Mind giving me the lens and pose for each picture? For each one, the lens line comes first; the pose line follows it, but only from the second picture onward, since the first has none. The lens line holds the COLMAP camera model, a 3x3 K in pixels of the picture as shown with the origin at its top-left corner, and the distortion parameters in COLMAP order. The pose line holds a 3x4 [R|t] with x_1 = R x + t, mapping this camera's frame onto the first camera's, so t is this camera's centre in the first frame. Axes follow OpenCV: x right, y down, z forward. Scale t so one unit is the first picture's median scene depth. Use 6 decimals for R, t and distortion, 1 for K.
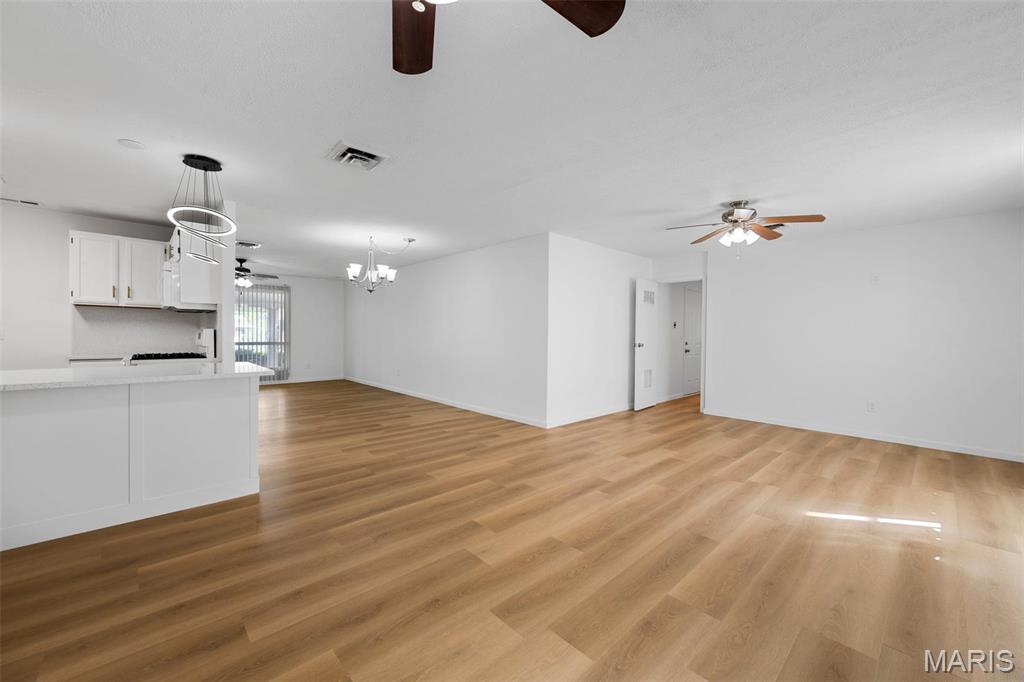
lens RADIAL K [[401.8, 0, 515.9], [0, 401.8, 344.2], [0, 0, 1]] dist [0.002489, -0.000279]
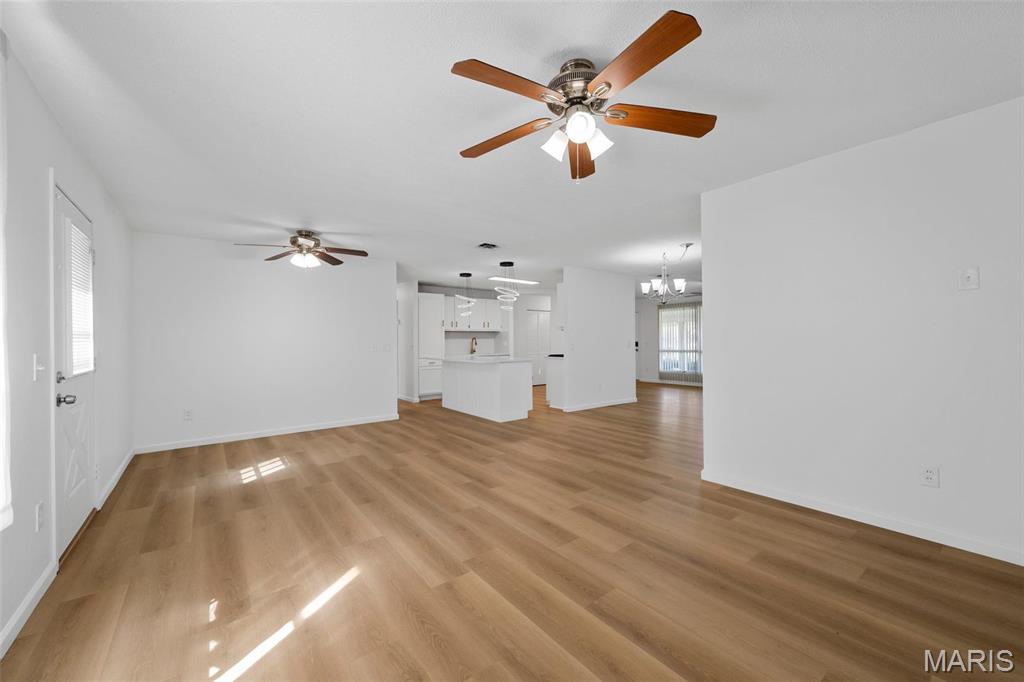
lens RADIAL K [[401.8, 0, 513.3], [0, 401.8, 345.8], [0, 0, 1]] dist [0.002489, -0.000279]
pose [[-0.104934, 0.001306, -0.994478, 1.227298], [-0.021751, 0.999757, 0.003608, -0.020634], [0.994241, 0.022010, -0.104880, 1.151769]]
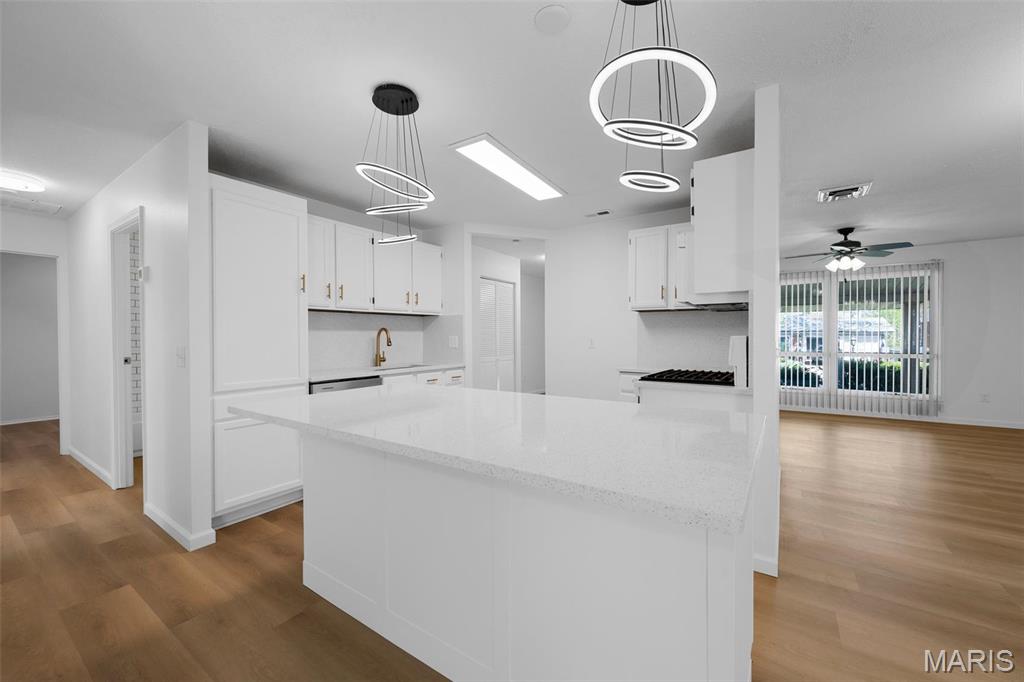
lens RADIAL K [[401.8, 0, 514.4], [0, 401.8, 337.8], [0, 0, 1]] dist [0.002489, -0.000279]
pose [[0.222262, -0.006709, -0.974964, -0.334388], [-0.020855, 0.999715, -0.011633, -0.026678], [0.974764, 0.022918, 0.222059, 0.686405]]
